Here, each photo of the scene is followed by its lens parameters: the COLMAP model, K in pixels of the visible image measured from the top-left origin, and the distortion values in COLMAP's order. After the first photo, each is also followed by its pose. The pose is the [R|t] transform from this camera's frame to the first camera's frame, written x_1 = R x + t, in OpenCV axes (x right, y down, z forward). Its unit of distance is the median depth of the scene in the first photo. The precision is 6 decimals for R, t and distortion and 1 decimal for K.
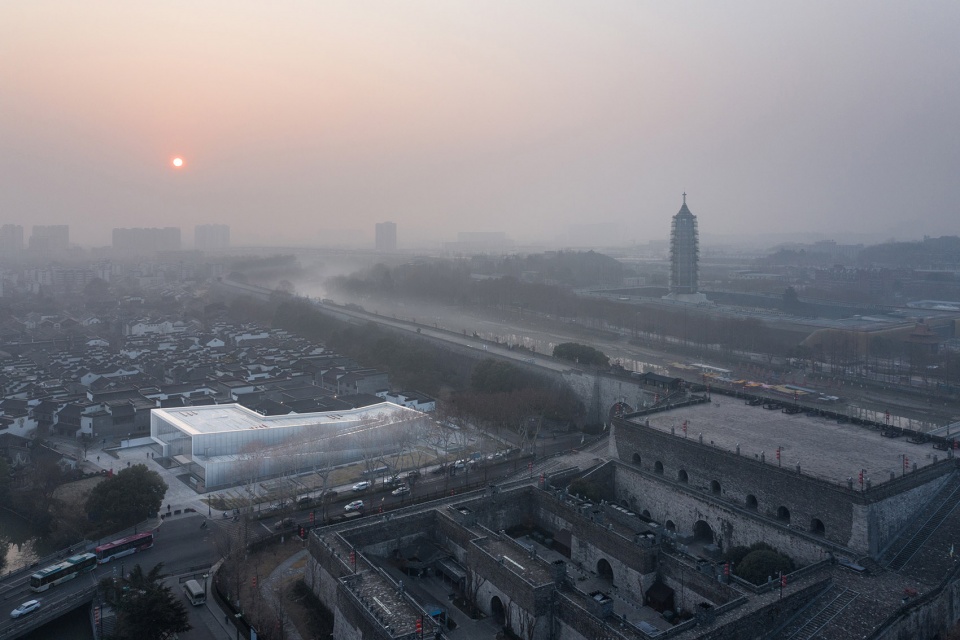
lens RADIAL K [[702.0, 0, 480.0], [0, 702.0, 320.0], [0, 0, 1]] dist [-0.004785, -0.005801]
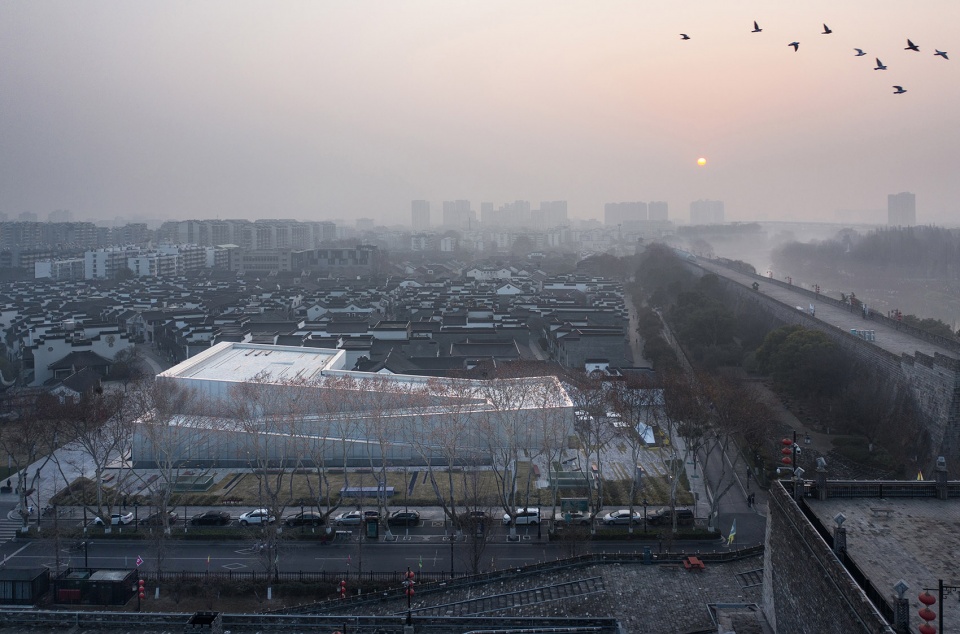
lens RADIAL K [[766.5, 0, 480.0], [0, 766.5, 317.0], [0, 0, 1]] dist [-0.000287, -0.000968]
pose [[0.808331, 0.078134, -0.583520, 0.188269], [-0.064927, 0.996939, 0.043550, 0.048404], [0.585137, 0.002684, 0.810930, 0.487403]]
